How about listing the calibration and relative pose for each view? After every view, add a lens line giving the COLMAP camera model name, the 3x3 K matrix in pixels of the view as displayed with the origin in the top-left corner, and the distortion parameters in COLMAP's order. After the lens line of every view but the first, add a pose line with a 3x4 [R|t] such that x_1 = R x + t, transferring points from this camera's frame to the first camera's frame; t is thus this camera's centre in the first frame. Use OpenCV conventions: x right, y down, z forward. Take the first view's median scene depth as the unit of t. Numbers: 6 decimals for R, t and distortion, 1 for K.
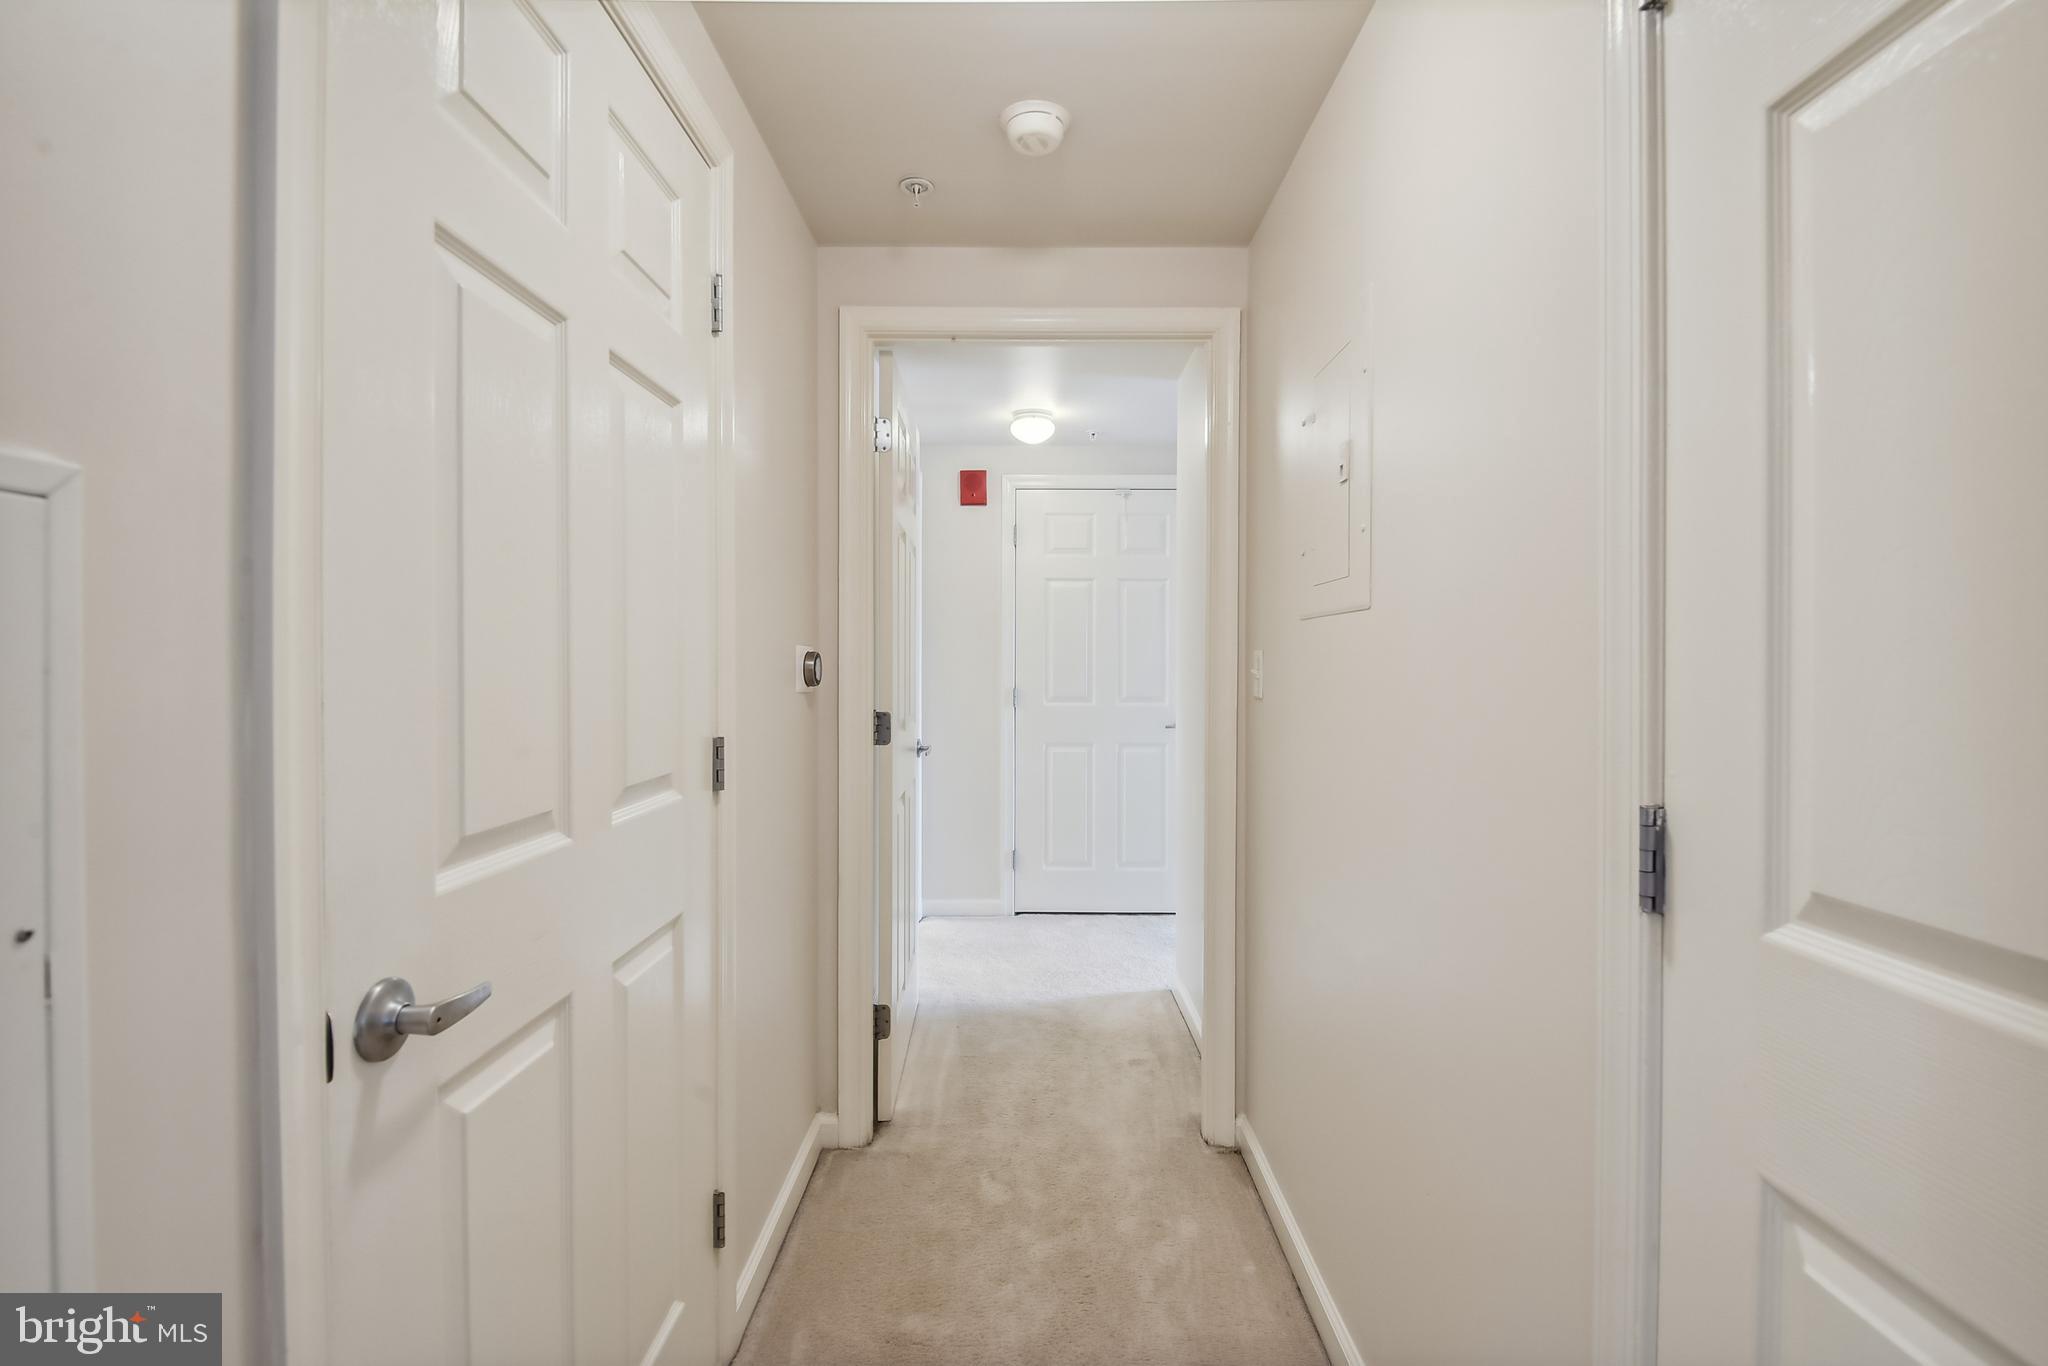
lens RADIAL K [[931.4, 0, 1013.8], [0, 931.4, 646.7], [0, 0, 1]] dist [0.016382, -0.018301]
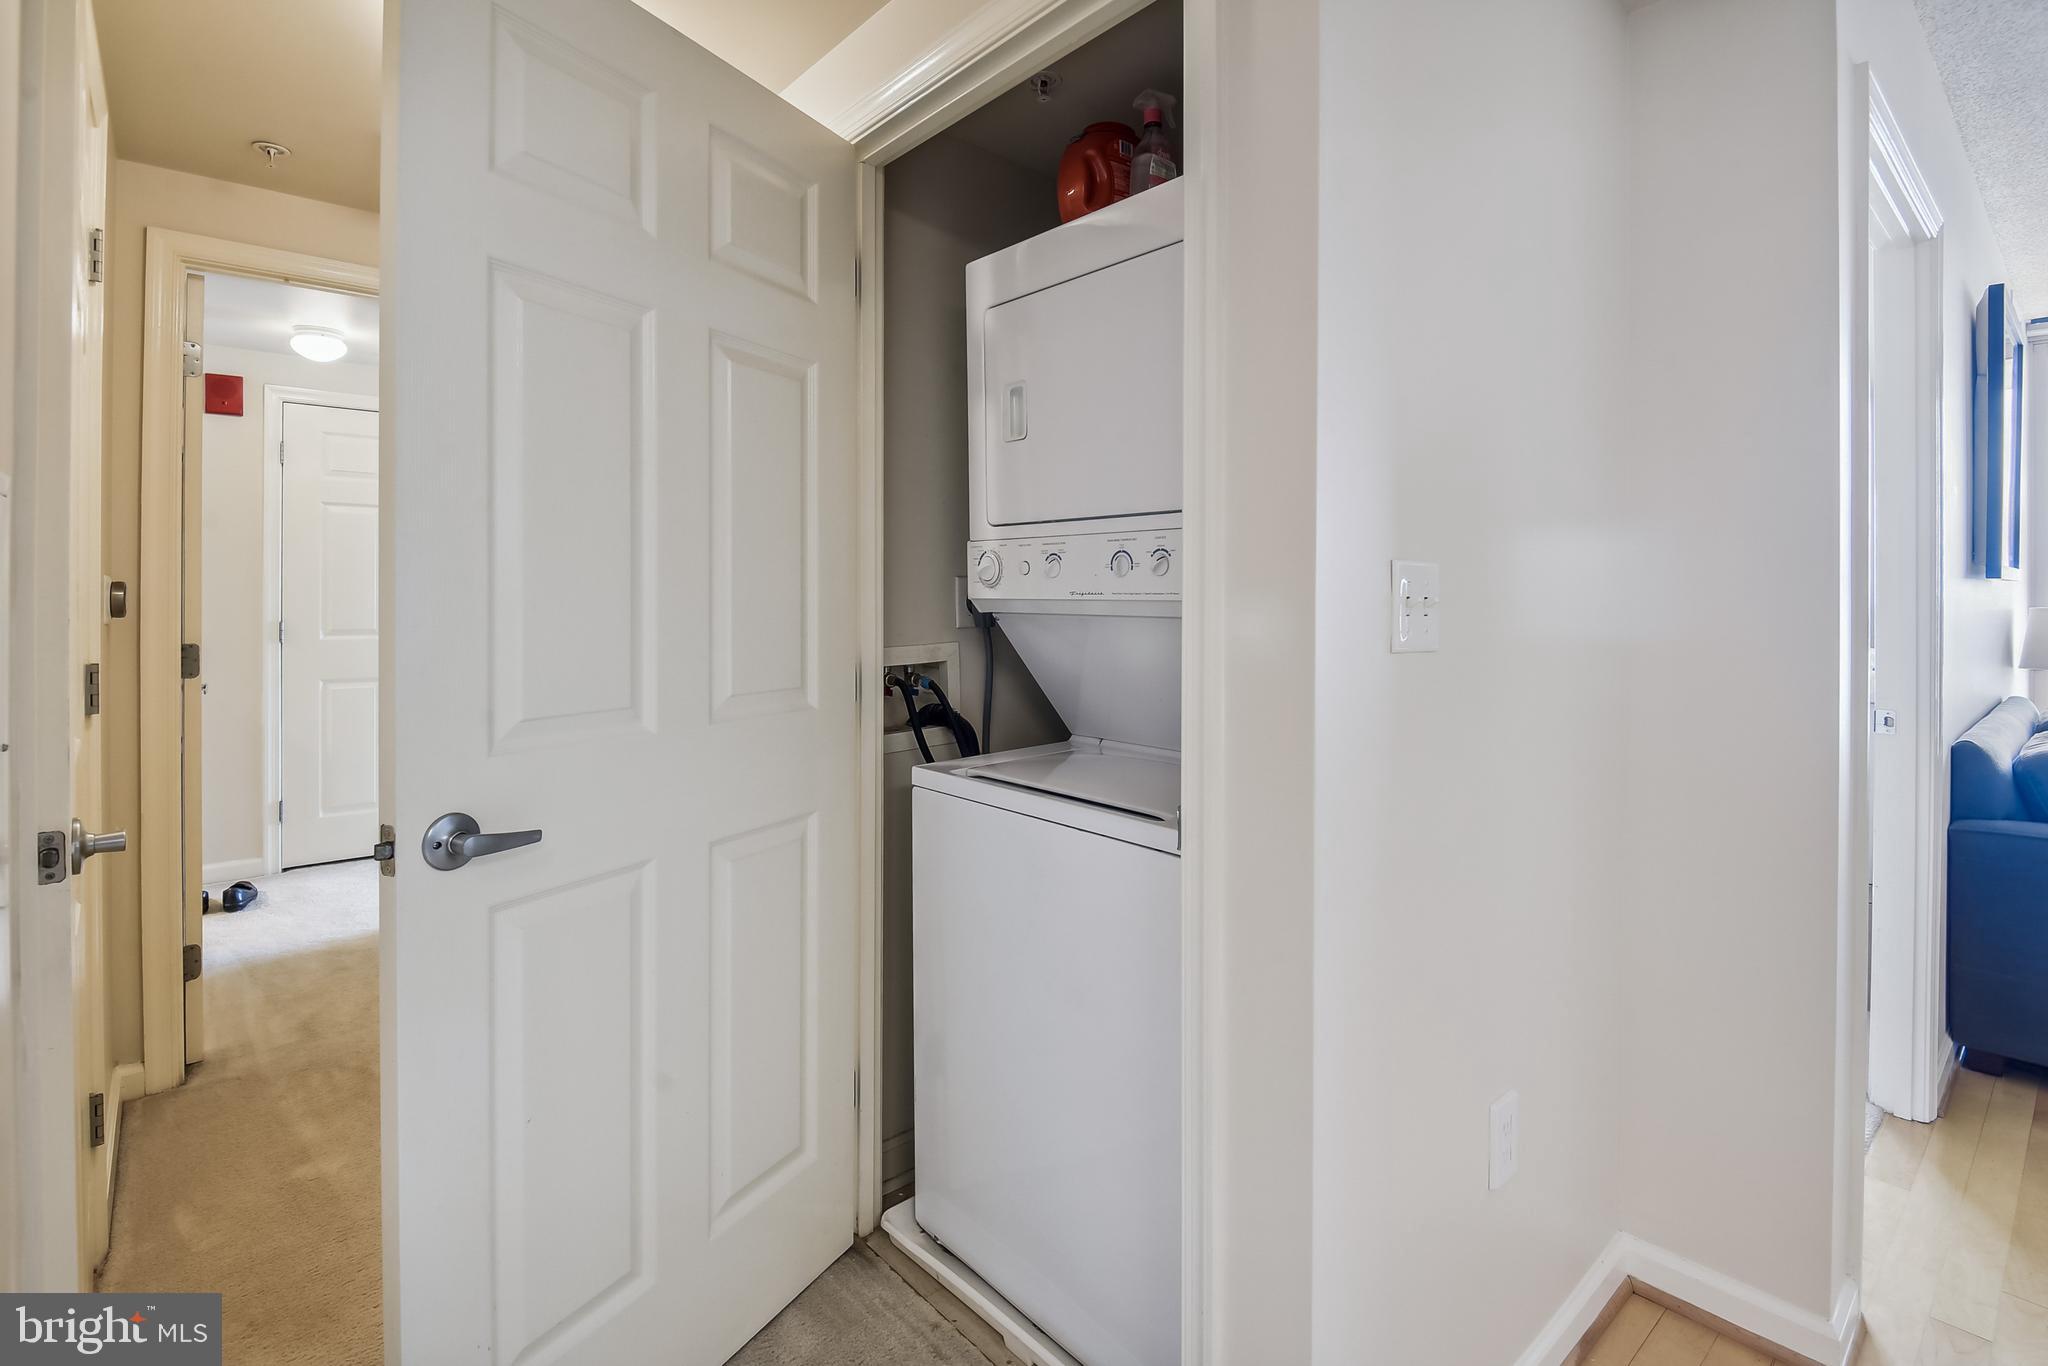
lens RADIAL K [[952.0, 0, 1024.8], [0, 952.0, 617.5], [0, 0, 1]] dist [0.005616, -0.011185]
pose [[0.739850, -0.022501, 0.672395, -0.155734], [-0.006601, 0.999150, 0.040698, -0.003049], [-0.672739, -0.034549, 0.739073, -0.305512]]
